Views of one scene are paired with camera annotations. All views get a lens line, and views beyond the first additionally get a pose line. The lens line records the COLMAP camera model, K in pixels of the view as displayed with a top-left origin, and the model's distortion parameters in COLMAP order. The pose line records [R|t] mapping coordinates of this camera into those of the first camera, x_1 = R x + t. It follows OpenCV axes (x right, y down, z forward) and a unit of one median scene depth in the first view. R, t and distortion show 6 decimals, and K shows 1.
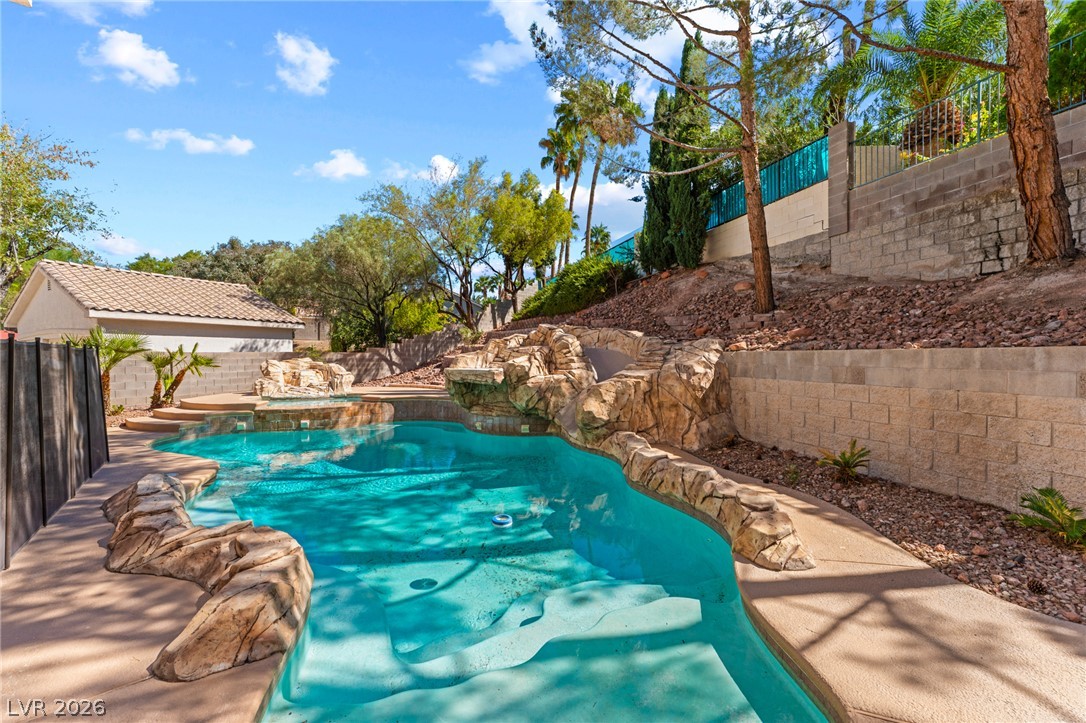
lens RADIAL K [[439.4, 0, 546.0], [0, 439.4, 362.3], [0, 0, 1]] dist [-0.000693, -0.000272]
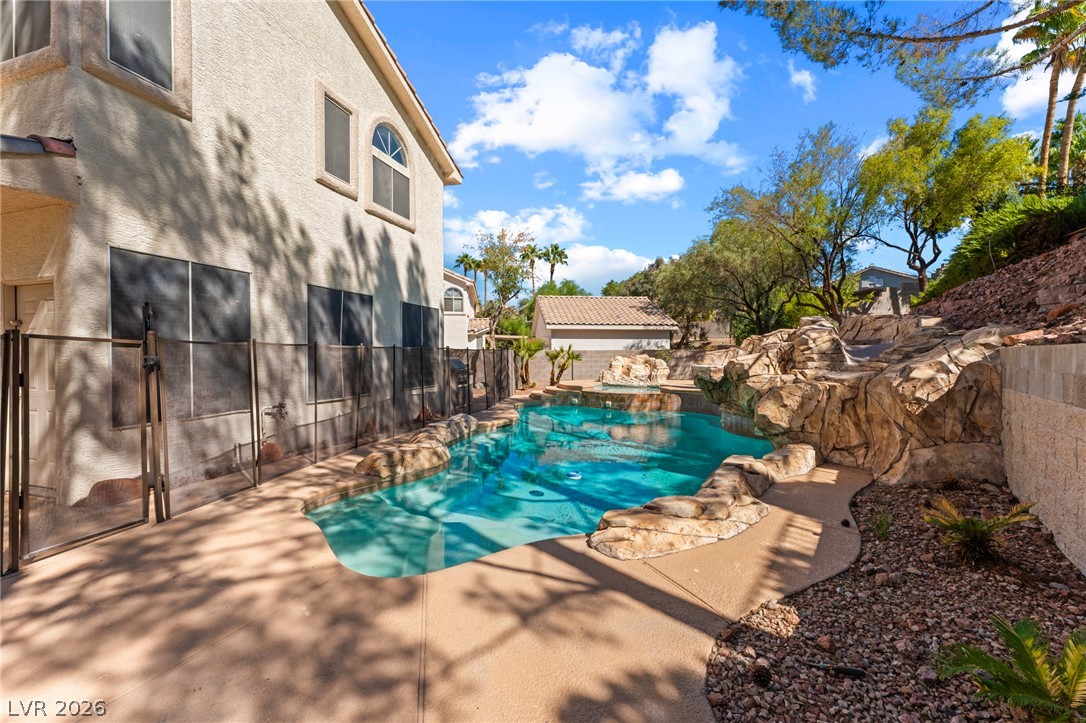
lens RADIAL K [[439.4, 0, 546.0], [0, 439.4, 362.3], [0, 0, 1]] dist [-0.000693, -0.000272]
pose [[0.572818, 0.018969, -0.819463, 0.448763], [-0.013076, 0.999816, 0.014003, -0.002568], [0.819578, 0.002695, 0.572961, 0.089635]]
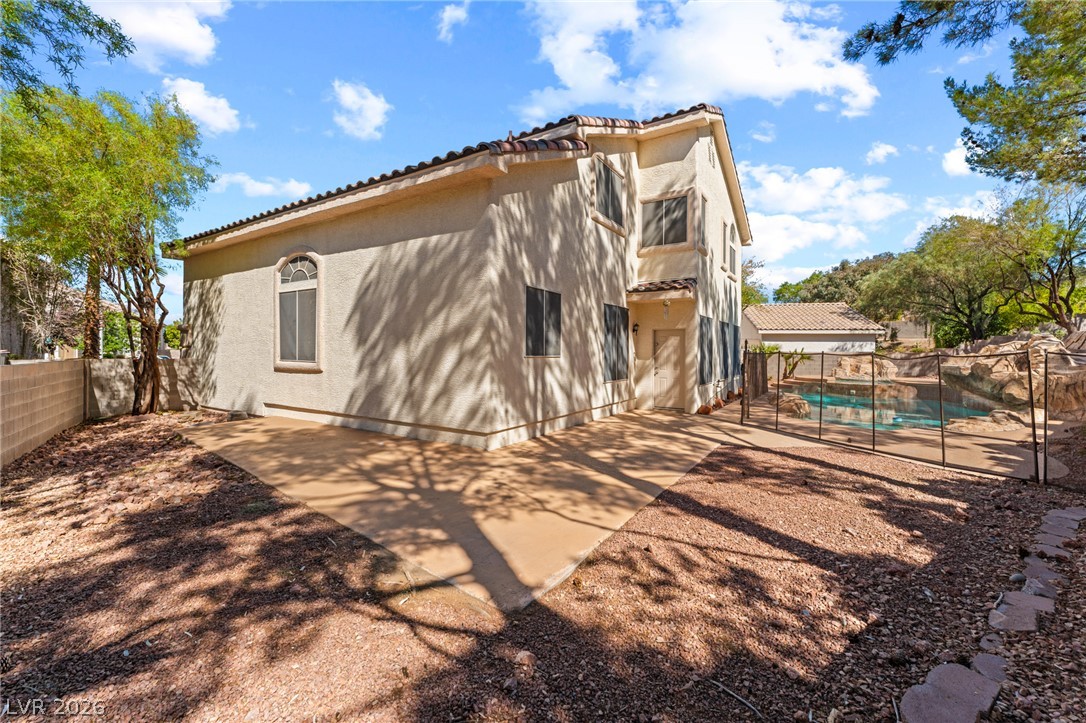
lens RADIAL K [[450.9, 0, 538.7], [0, 450.9, 351.5], [0, 0, 1]] dist [0.000381, -0.000189]
pose [[0.322904, 0.008225, -0.946396, 0.847903], [-0.021336, 0.999771, 0.001409, -0.004894], [0.946191, 0.019738, 0.323006, -0.892645]]
